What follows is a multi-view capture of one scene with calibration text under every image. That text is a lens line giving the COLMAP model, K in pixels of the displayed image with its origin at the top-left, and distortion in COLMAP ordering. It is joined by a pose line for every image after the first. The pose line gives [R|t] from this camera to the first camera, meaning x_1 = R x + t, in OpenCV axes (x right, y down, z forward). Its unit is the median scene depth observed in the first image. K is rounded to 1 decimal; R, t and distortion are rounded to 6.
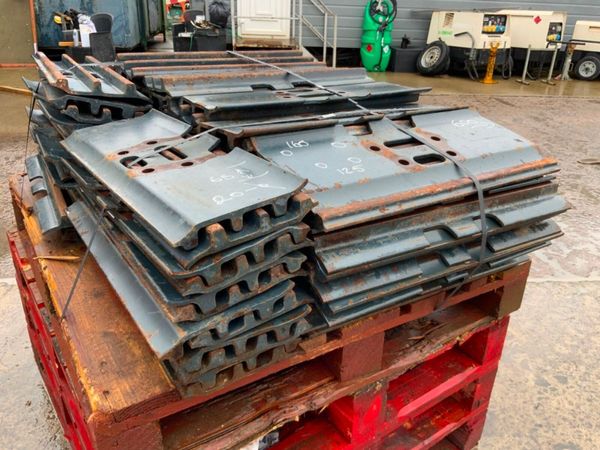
lens RADIAL K [[495.0, 0, 295.9], [0, 495.0, 227.2], [0, 0, 1]] dist [0.069629, -0.125236]
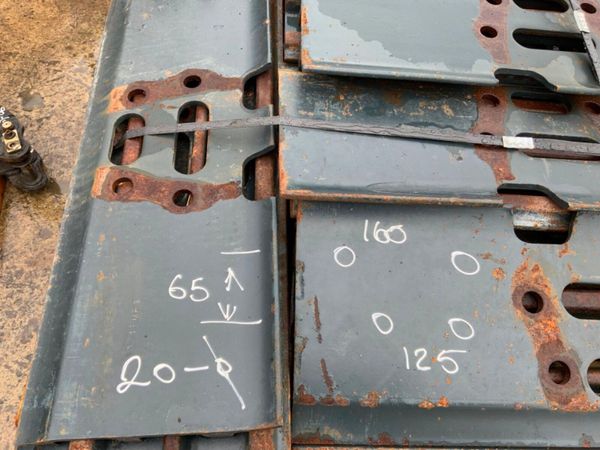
lens RADIAL K [[495.0, 0, 296.6], [0, 495.0, 228.6], [0, 0, 1]] dist [0.069629, -0.125236]
pose [[0.838060, 0.490320, -0.239250, 0.048551], [-0.281160, 0.763956, 0.580793, -0.447562], [0.467551, -0.419472, 0.778100, 0.558205]]
